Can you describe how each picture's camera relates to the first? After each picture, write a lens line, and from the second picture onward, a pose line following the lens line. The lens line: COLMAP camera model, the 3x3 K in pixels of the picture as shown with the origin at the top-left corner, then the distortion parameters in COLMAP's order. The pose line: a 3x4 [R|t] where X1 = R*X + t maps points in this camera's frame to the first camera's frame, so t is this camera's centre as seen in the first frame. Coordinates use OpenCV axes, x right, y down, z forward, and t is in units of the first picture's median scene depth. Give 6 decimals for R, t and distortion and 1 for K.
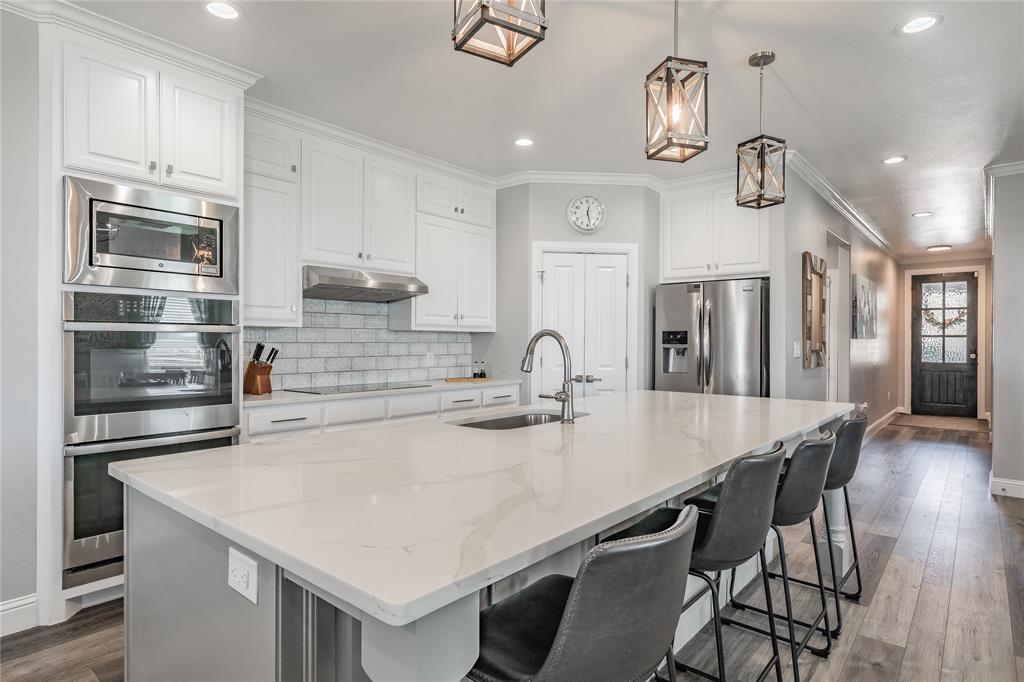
lens RADIAL K [[565.6, 0, 494.5], [0, 565.6, 342.2], [0, 0, 1]] dist [0.004975, -0.000738]
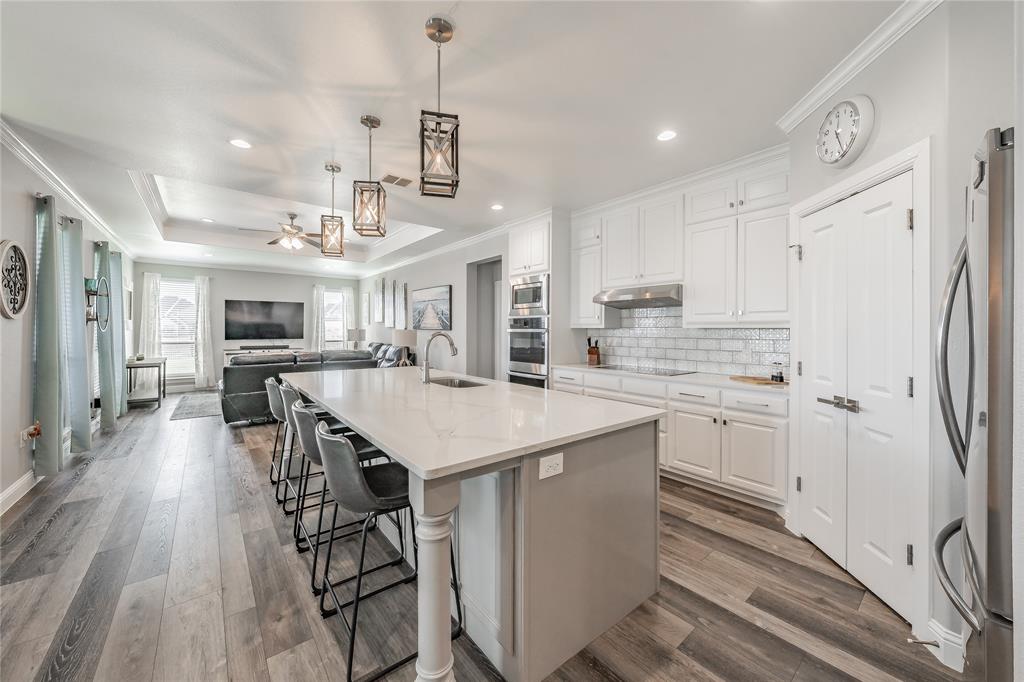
lens RADIAL K [[375.7, 0, 530.9], [0, 375.7, 328.5], [0, 0, 1]] dist [-0.002915, 0.000657]
pose [[-0.142547, -0.007789, -0.989757, 0.931884], [-0.002674, 0.999968, -0.007484, -0.019073], [0.989784, 0.001580, -0.142564, 1.103769]]
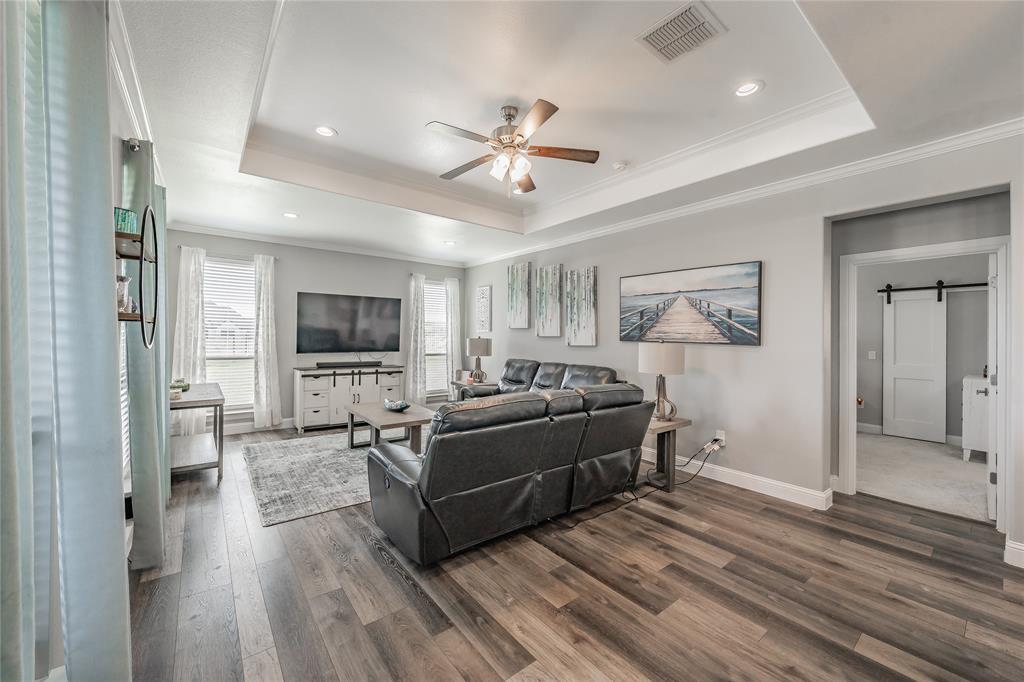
lens RADIAL K [[394.5, 0, 531.0], [0, 394.5, 334.0], [0, 0, 1]] dist [-0.000297, -0.000190]
pose [[-0.162848, -0.012210, -0.986576, 0.236047], [-0.011751, 0.999877, -0.010435, -0.036765], [0.986581, 0.009894, -0.162971, -0.056592]]
